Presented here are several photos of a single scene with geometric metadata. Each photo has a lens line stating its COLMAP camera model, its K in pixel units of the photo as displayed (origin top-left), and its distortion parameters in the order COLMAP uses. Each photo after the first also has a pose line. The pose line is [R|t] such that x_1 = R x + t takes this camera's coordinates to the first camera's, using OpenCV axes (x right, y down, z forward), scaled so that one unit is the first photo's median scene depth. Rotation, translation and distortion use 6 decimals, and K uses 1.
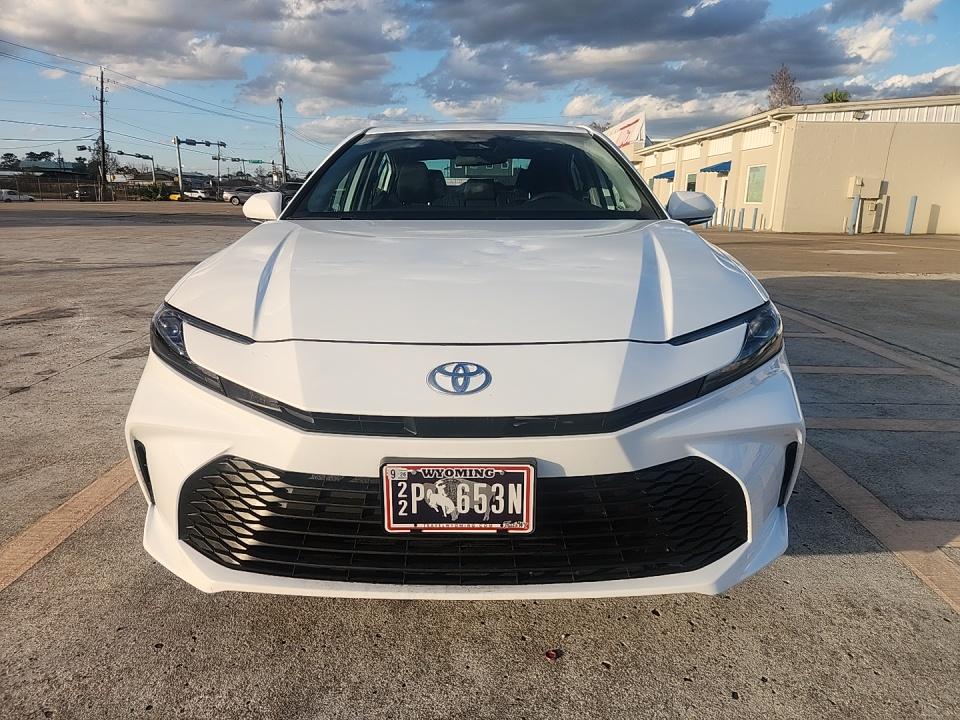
lens RADIAL K [[643.7, 0, 485.5], [0, 643.7, 364.3], [0, 0, 1]] dist [0.052793, -0.040060]
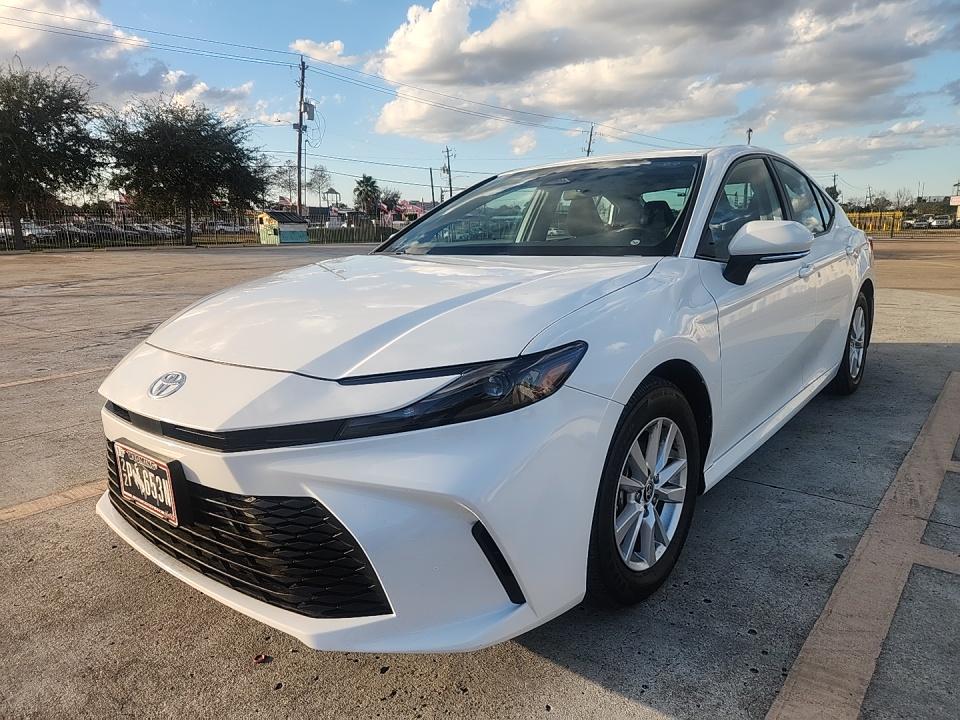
lens RADIAL K [[643.7, 0, 485.5], [0, 643.7, 364.3], [0, 0, 1]] dist [0.052793, -0.040060]
pose [[0.776450, 0.109488, -0.620595, 1.192091], [-0.138140, 0.990411, 0.001900, -0.103264], [0.614852, 0.084254, 0.784129, 0.406483]]
